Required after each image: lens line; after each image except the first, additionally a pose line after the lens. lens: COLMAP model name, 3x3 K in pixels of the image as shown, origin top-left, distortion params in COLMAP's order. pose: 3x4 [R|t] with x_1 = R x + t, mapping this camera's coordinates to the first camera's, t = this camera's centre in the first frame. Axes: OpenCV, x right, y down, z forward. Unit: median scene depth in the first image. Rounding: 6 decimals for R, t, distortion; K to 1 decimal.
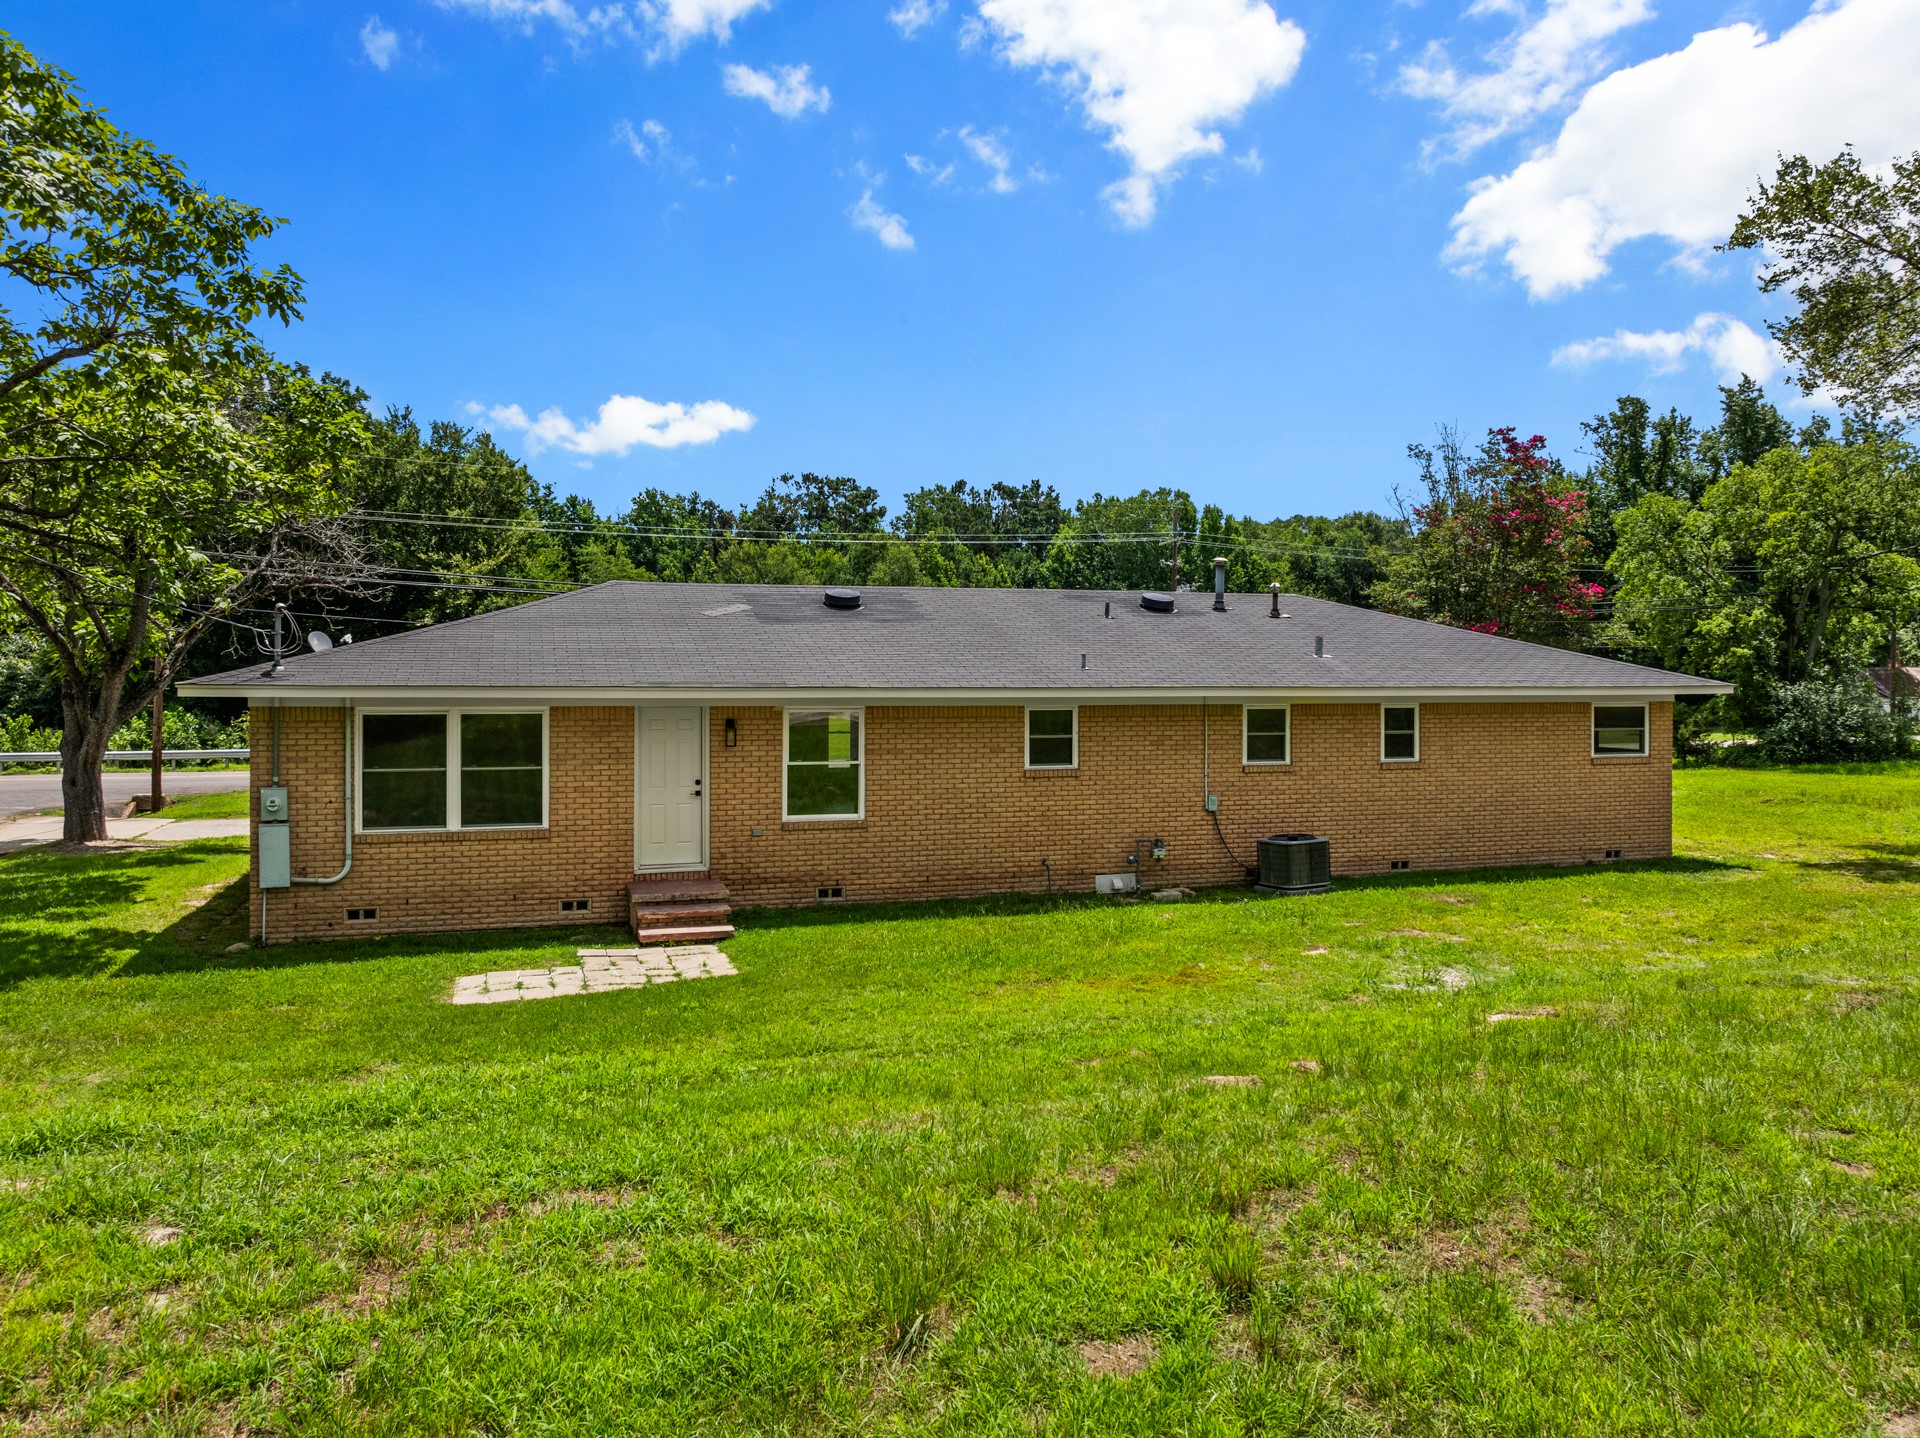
lens RADIAL K [[1344.8, 0, 960.0], [0, 1344.8, 719.0], [0, 0, 1]] dist [-0.016991, 0.006525]
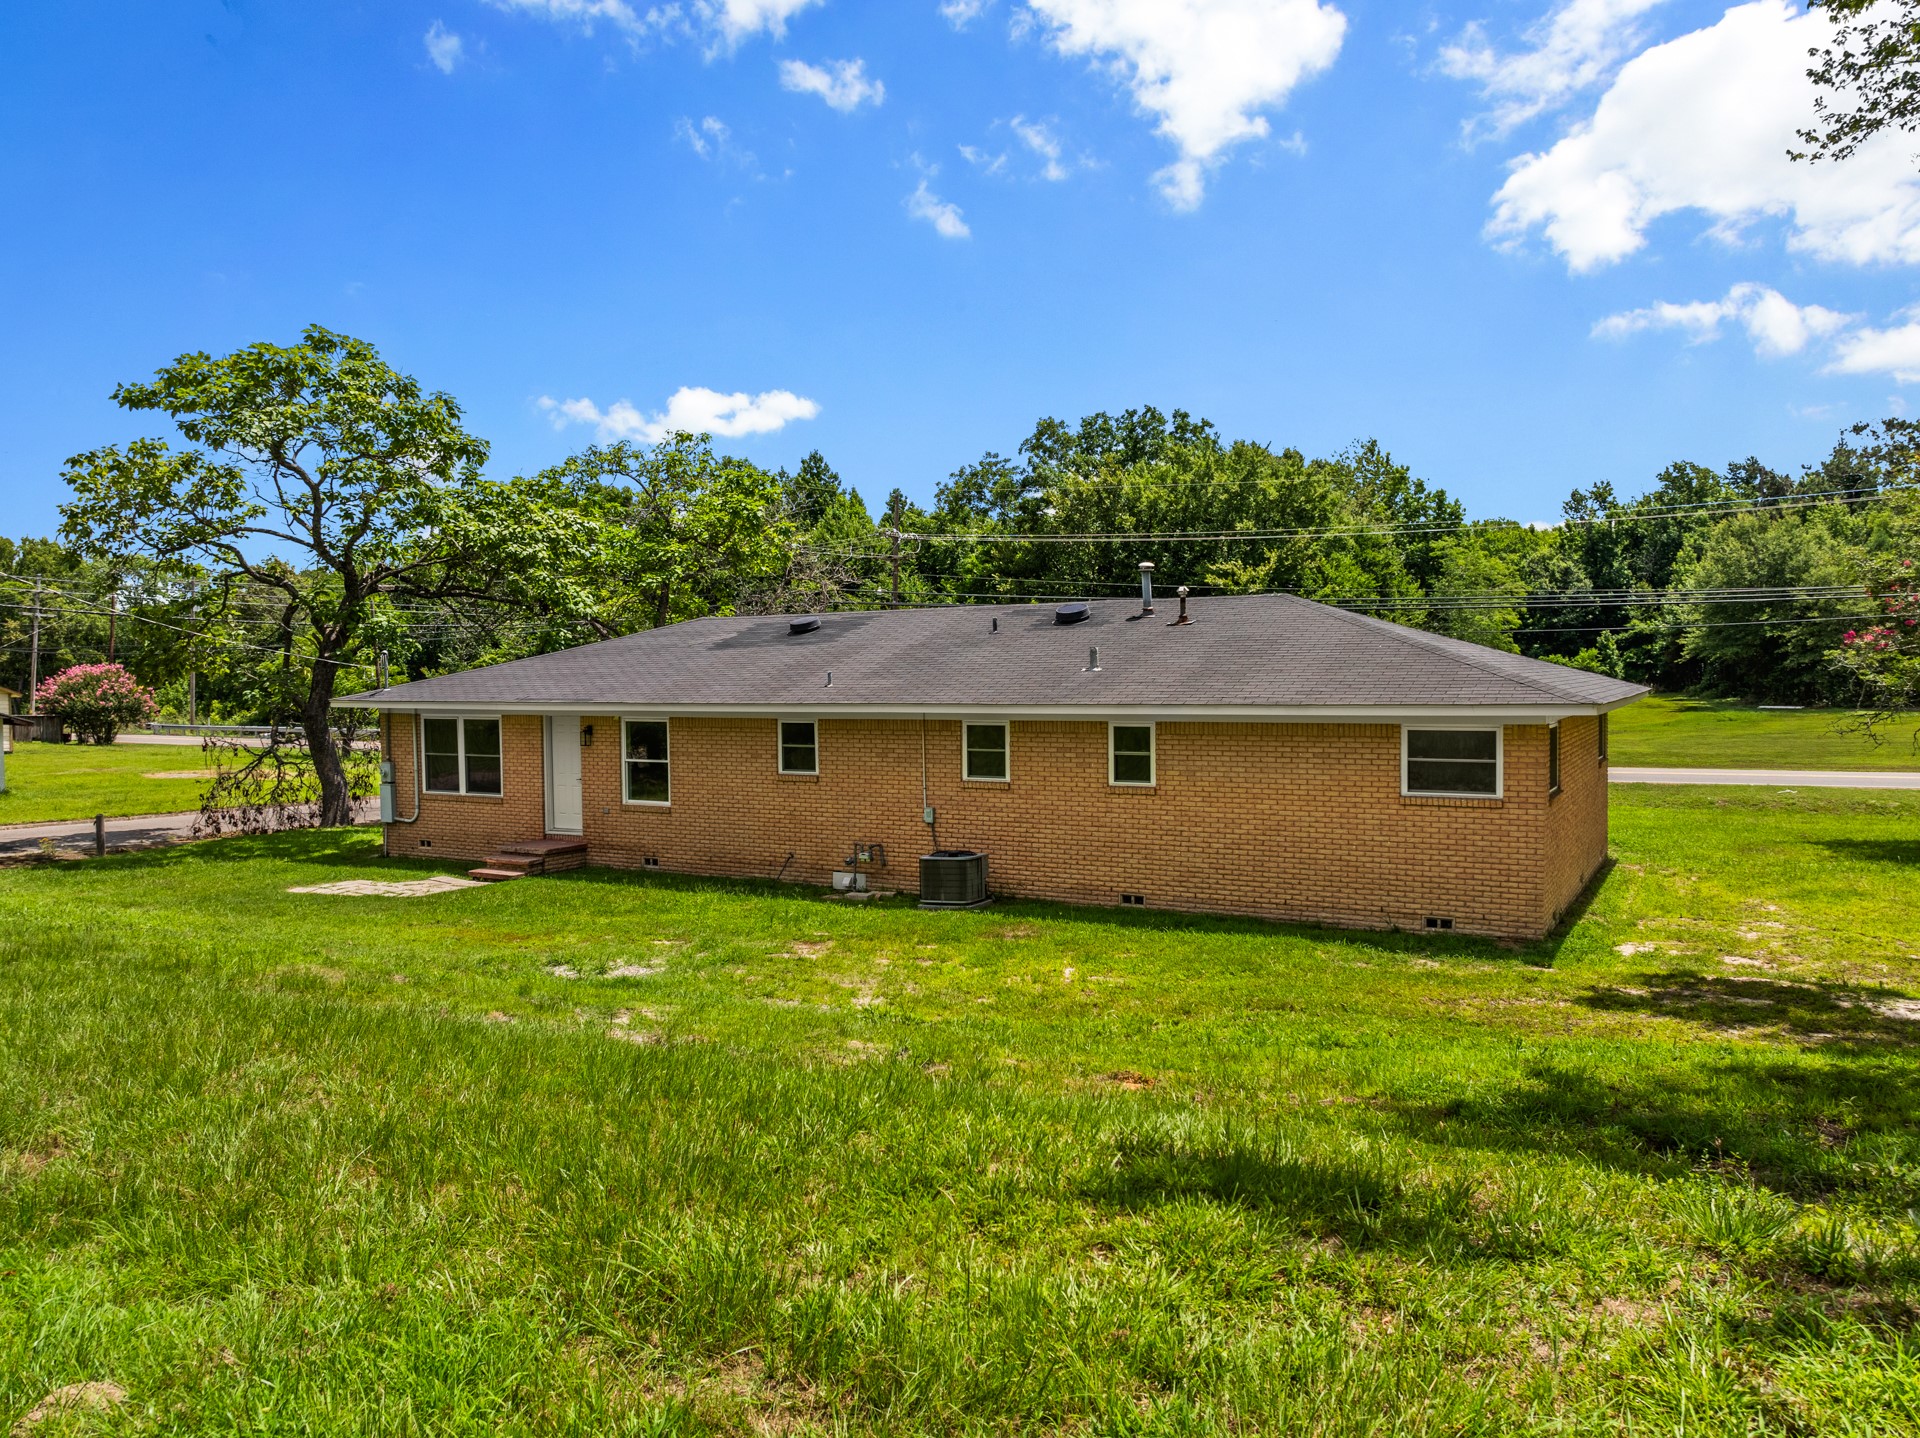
lens RADIAL K [[1360.2, 0, 963.1], [0, 1360.2, 738.8], [0, 0, 1]] dist [-0.005270, -0.028961]
pose [[0.676474, 0.026429, -0.735992, 0.929710], [-0.012230, 0.999621, 0.024655, -0.021262], [0.736365, -0.007677, 0.676541, 0.296474]]
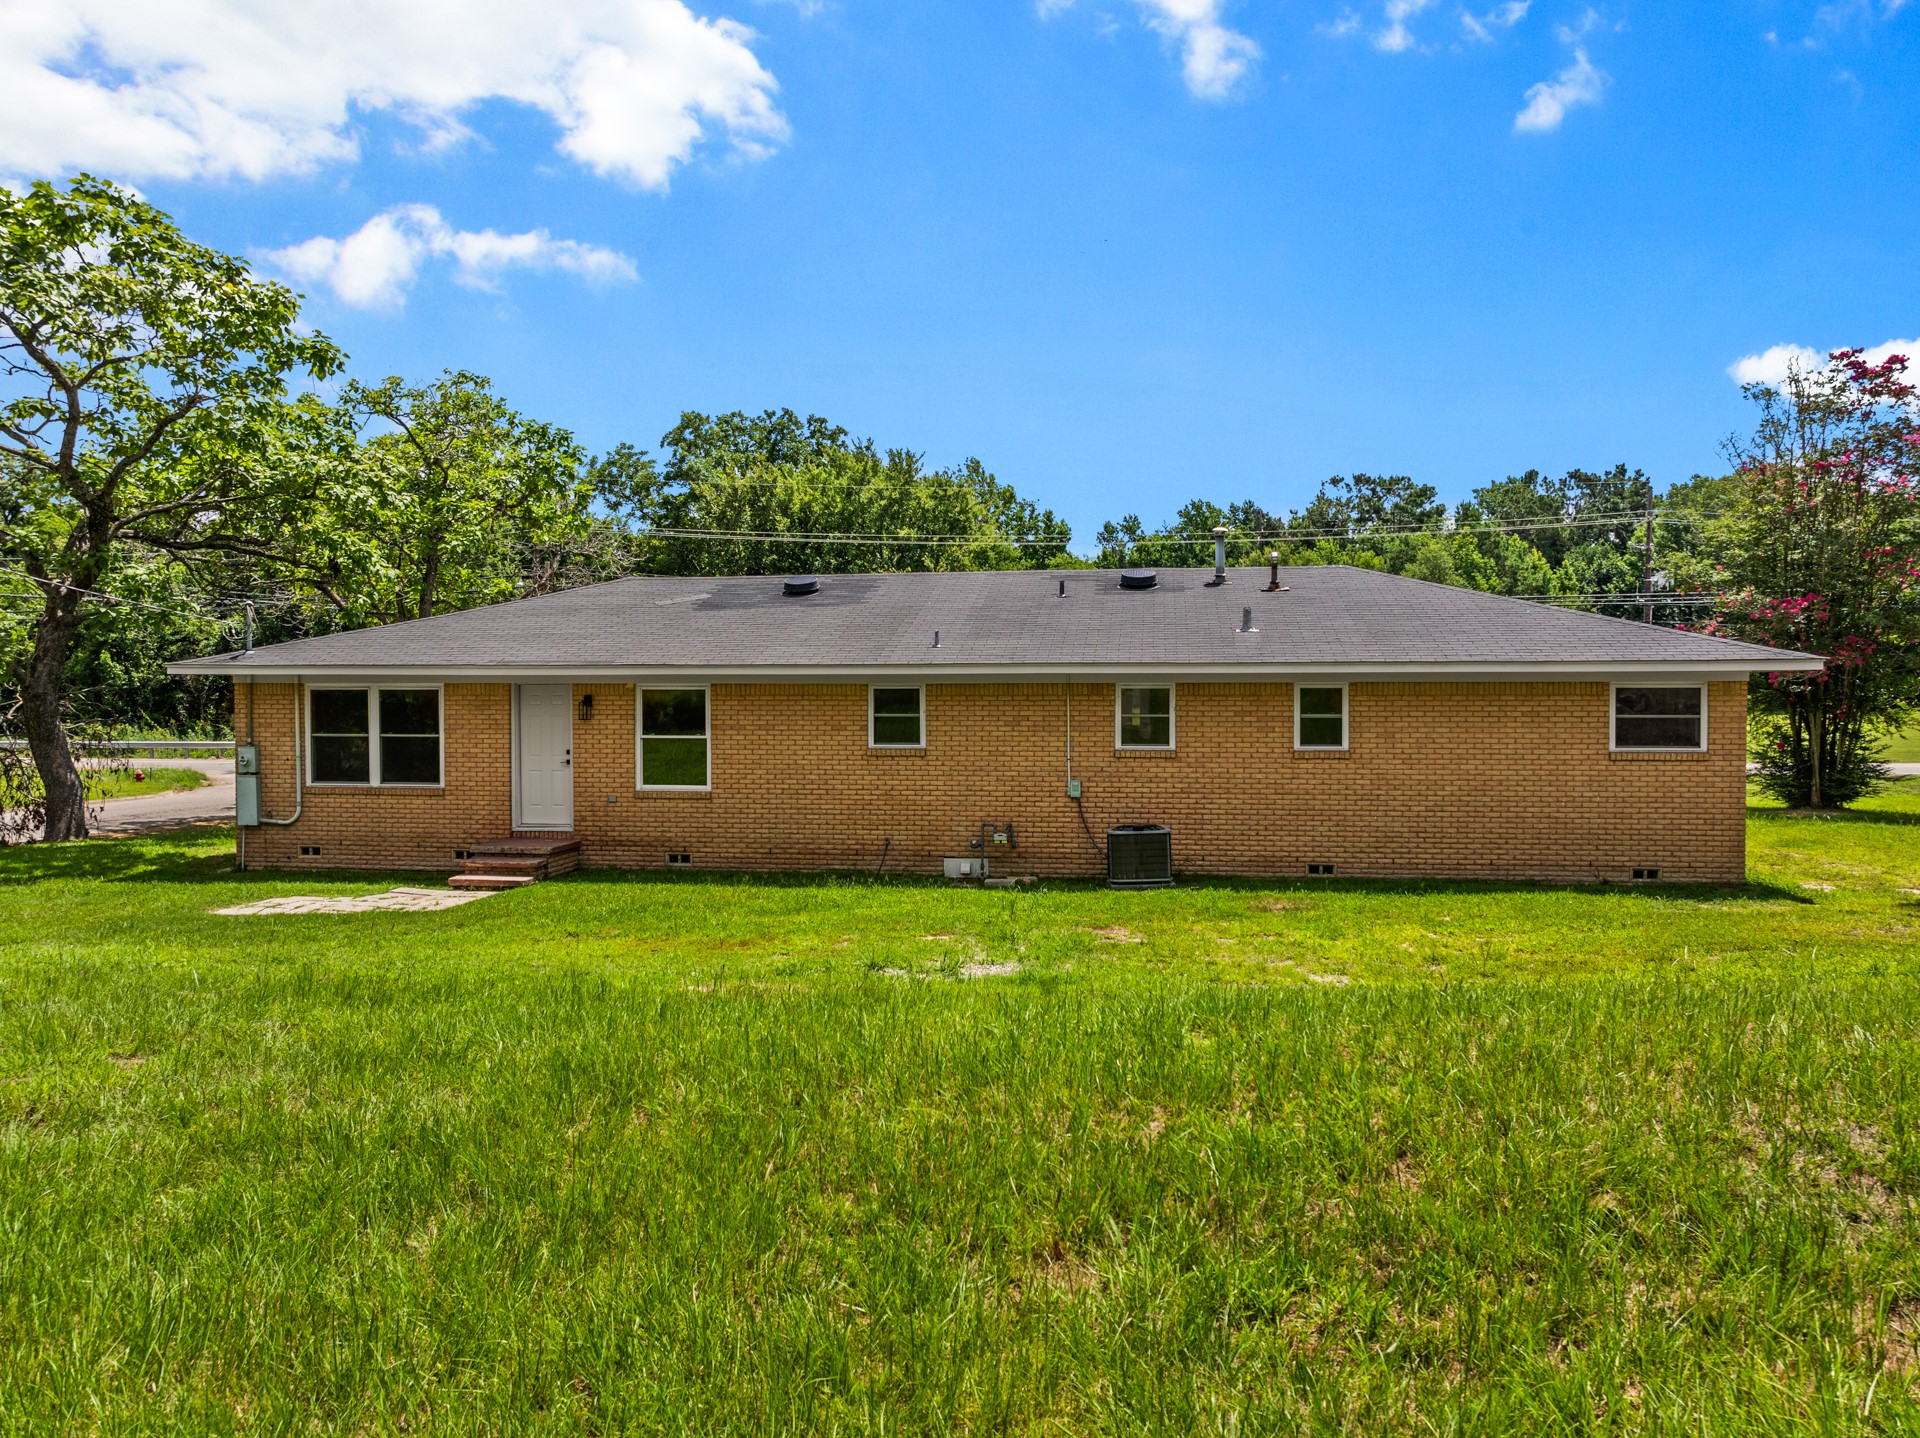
lens RADIAL K [[1353.2, 0, 968.8], [0, 1353.2, 725.8], [0, 0, 1]] dist [-0.026538, 0.001739]
pose [[0.898340, 0.008451, -0.439219, 0.508472], [-0.010895, 0.999936, -0.003044, 0.021513], [0.439165, 0.007520, 0.898375, 0.118203]]
